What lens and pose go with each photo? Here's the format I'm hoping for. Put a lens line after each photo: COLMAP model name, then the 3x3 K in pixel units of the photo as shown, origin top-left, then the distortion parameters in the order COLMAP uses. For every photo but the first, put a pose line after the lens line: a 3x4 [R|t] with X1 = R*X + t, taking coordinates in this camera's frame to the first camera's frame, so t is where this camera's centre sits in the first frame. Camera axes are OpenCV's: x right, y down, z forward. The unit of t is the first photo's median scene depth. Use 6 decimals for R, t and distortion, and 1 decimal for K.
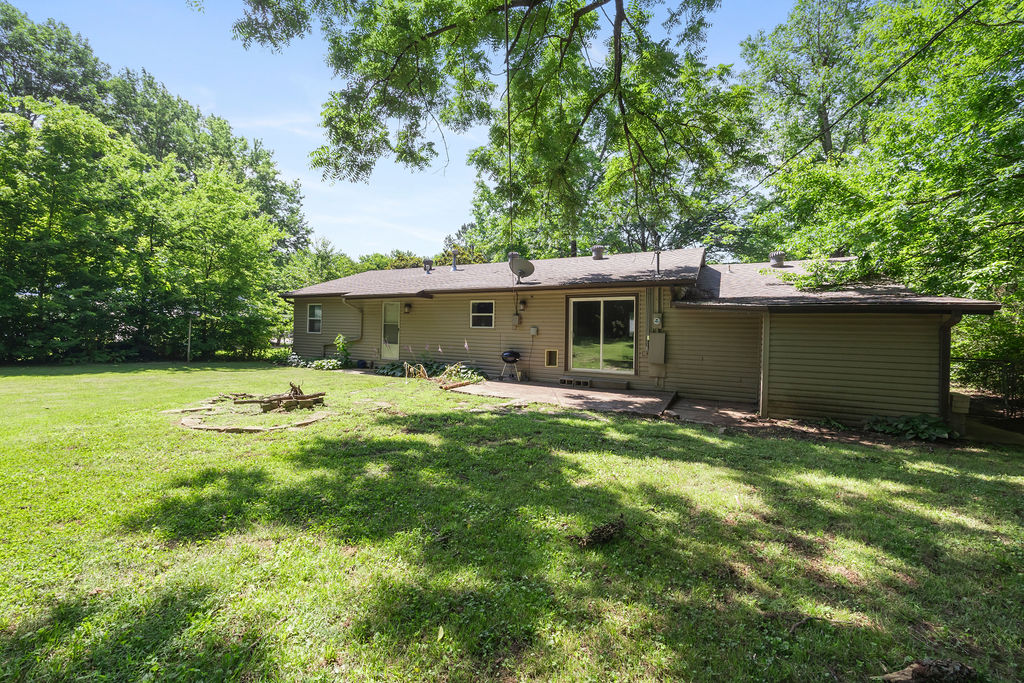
lens RADIAL K [[386.4, 0, 505.2], [0, 386.4, 335.3], [0, 0, 1]] dist [-0.000825, -0.000603]
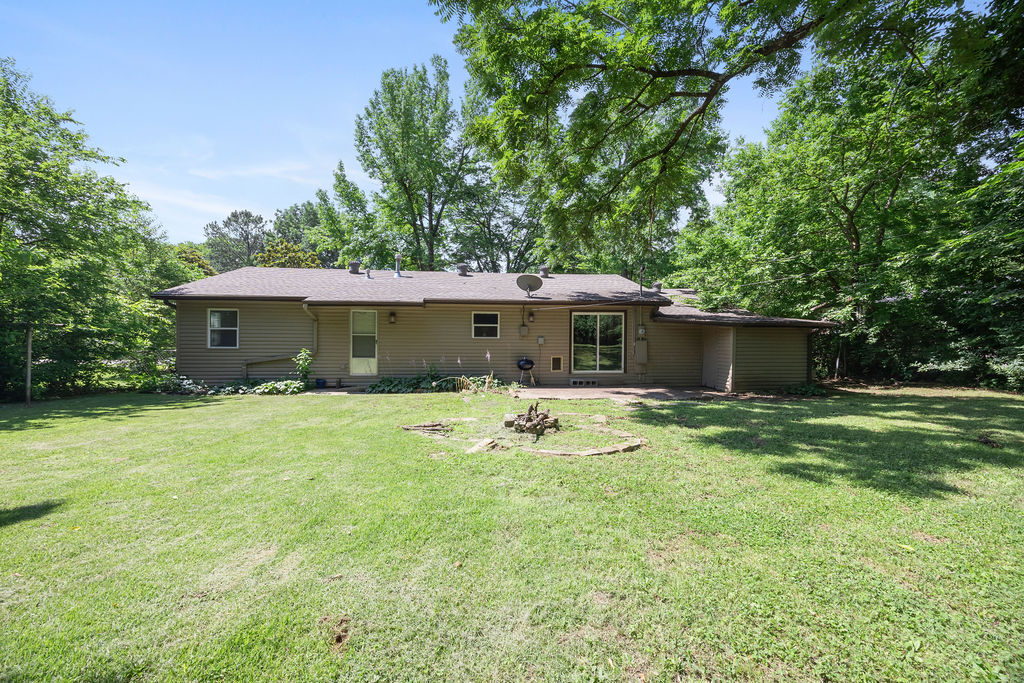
lens RADIAL K [[386.4, 0, 512.1], [0, 386.4, 338.1], [0, 0, 1]] dist [-0.000825, -0.000603]
pose [[0.838889, -0.012663, 0.544156, -0.578545], [0.021062, 0.999736, -0.009205, -0.009026], [-0.543895, 0.019183, 0.838934, 0.102225]]
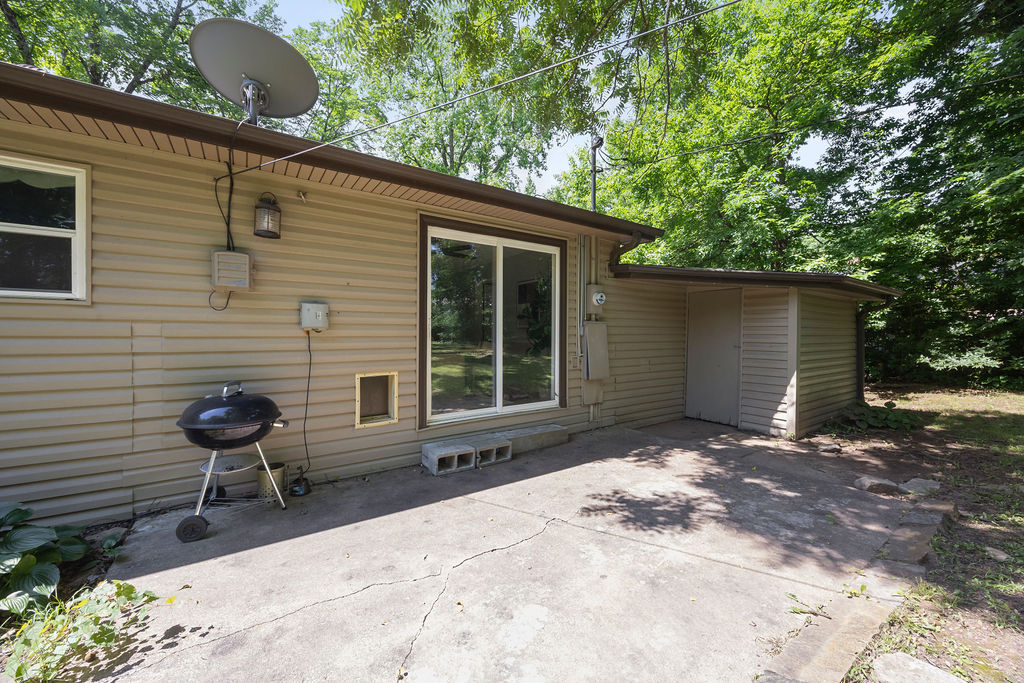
lens RADIAL K [[386.4, 0, 510.6], [0, 386.4, 337.7], [0, 0, 1]] dist [-0.000825, -0.000603]
pose [[0.476229, -0.015656, 0.879182, -0.107783], [0.029860, 0.999553, 0.001625, 0.009765], [-0.878814, 0.025478, 0.476484, 0.698219]]
